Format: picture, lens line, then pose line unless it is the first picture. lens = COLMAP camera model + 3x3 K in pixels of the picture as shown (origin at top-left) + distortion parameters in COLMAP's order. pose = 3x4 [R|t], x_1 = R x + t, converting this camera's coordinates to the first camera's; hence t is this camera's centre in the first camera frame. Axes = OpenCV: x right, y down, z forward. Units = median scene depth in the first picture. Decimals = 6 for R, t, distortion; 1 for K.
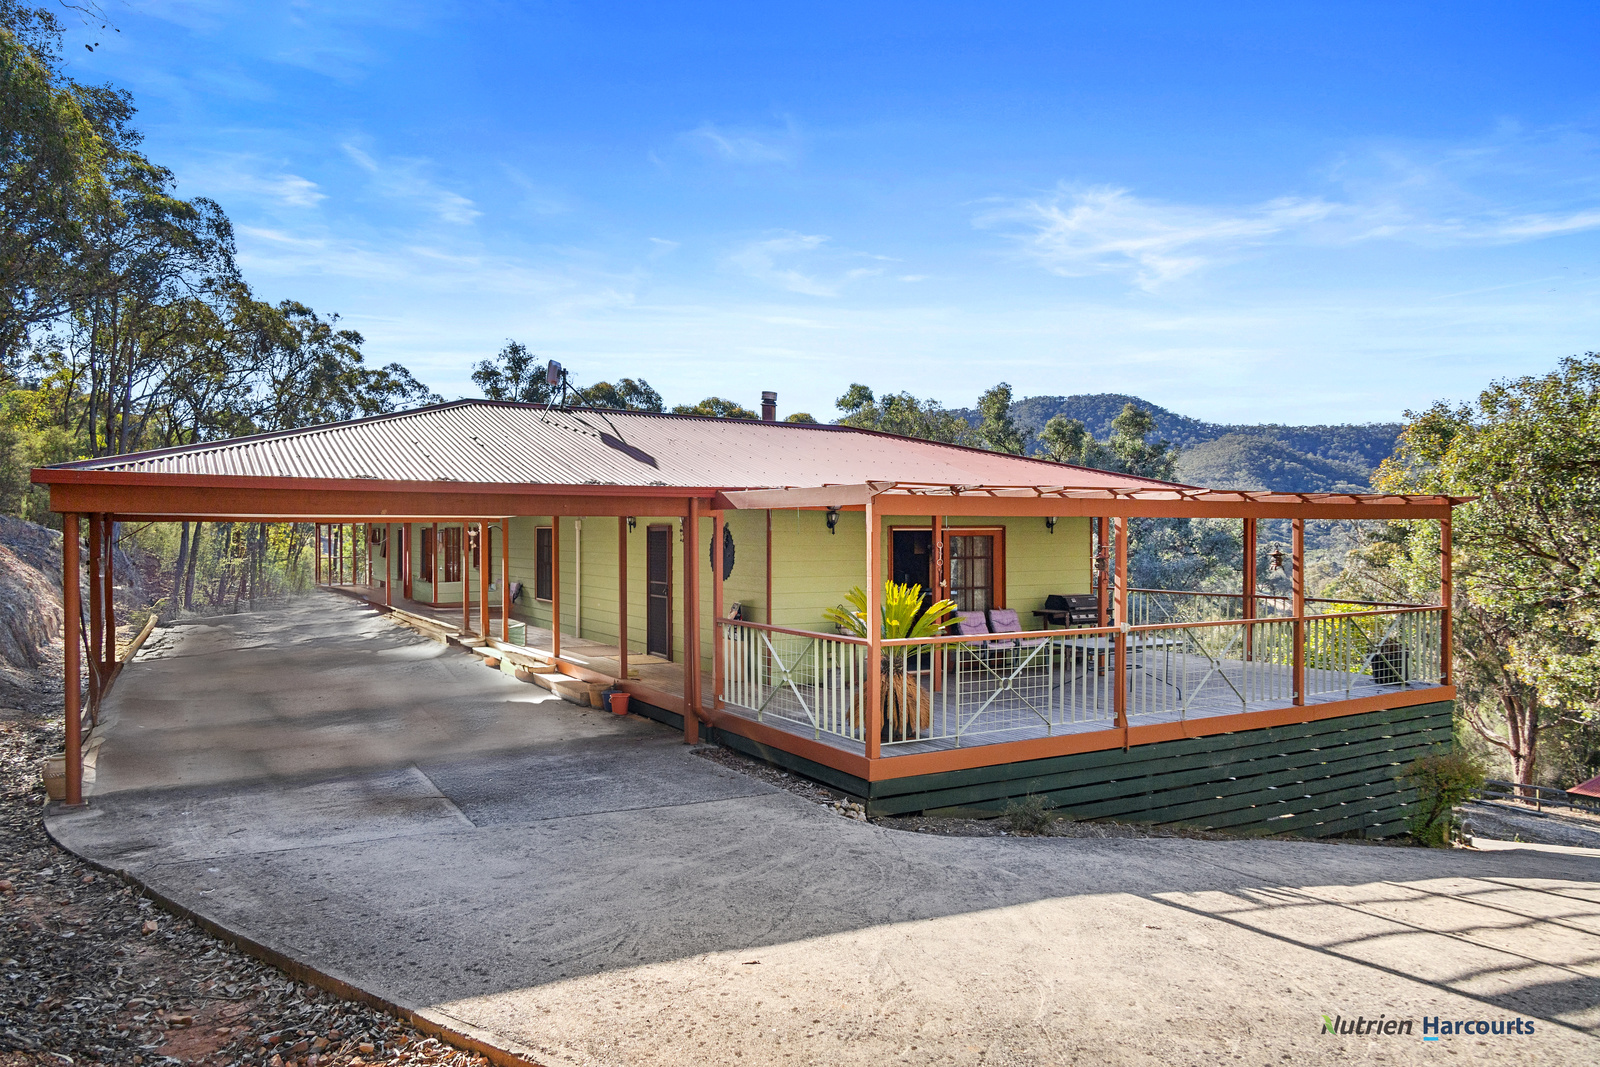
lens RADIAL K [[1107.1, 0, 800.0], [0, 1107.1, 533.5], [0, 0, 1]] dist [-0.006281, -0.001629]
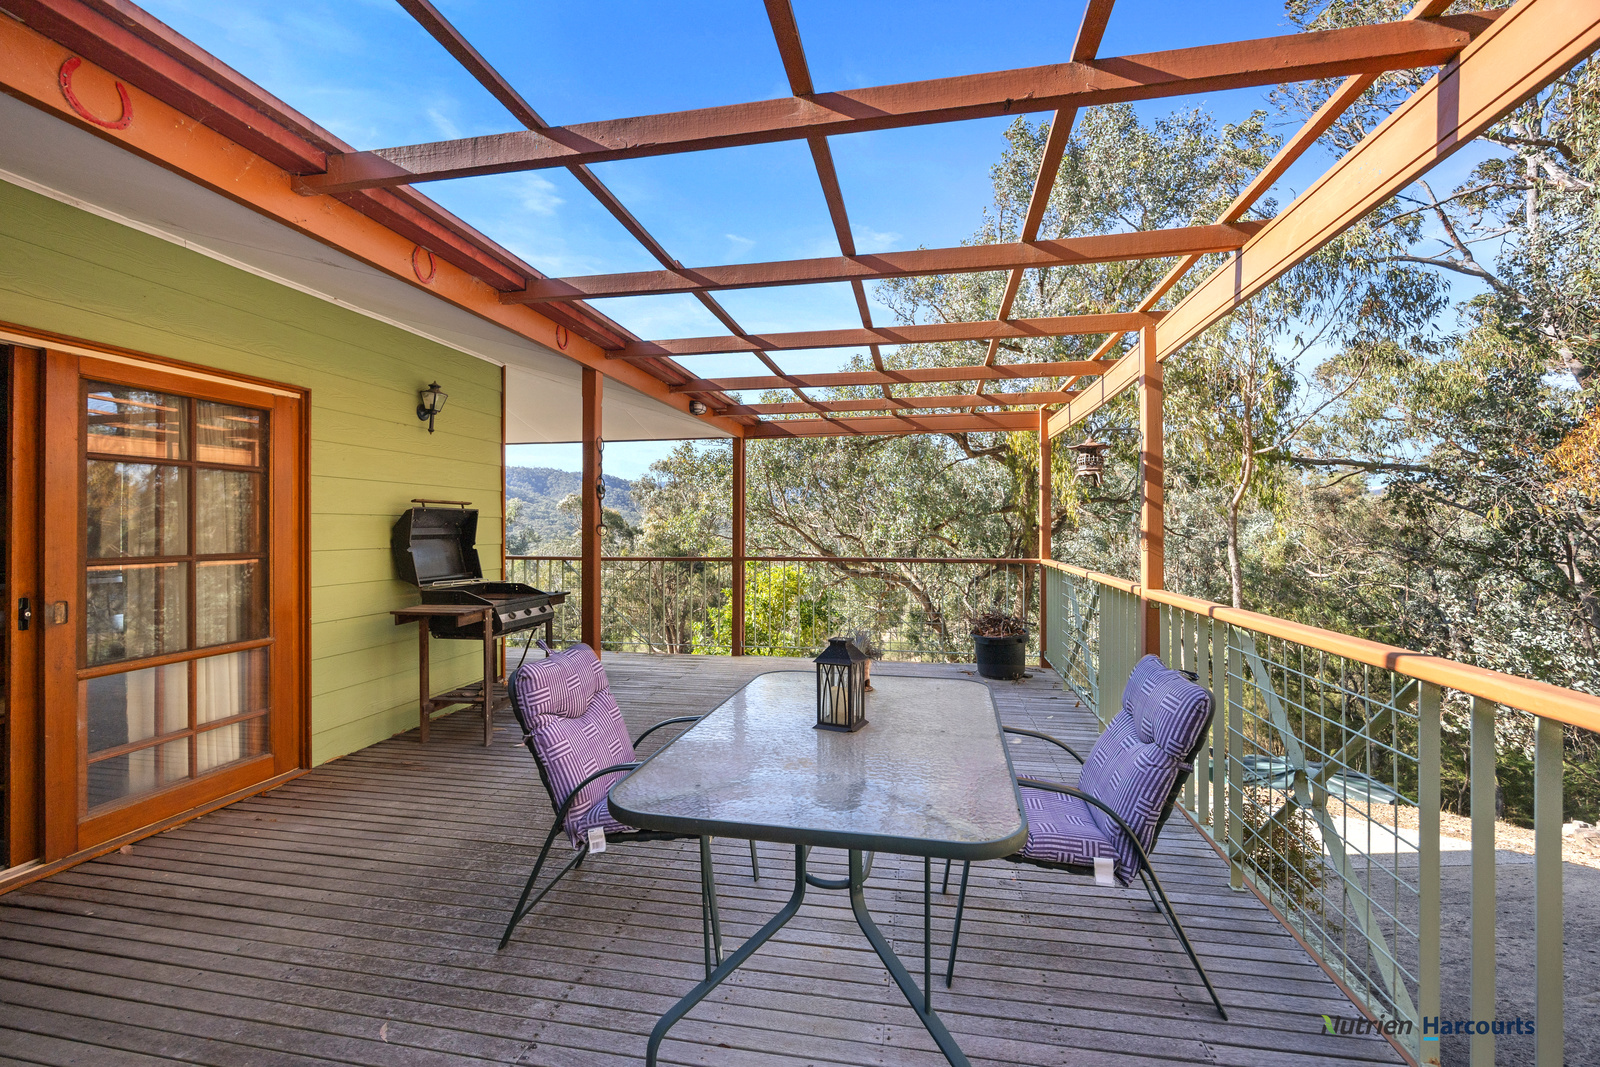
lens RADIAL K [[679.6, 0, 800.0], [0, 679.6, 533.5], [0, 0, 1]] dist [-0.000110, 0.000015]
pose [[0.658030, -0.002540, 0.752987, 0.172766], [0.001592, 0.999997, 0.001982, 0.058759], [-0.752990, -0.000105, 0.658032, 1.028827]]
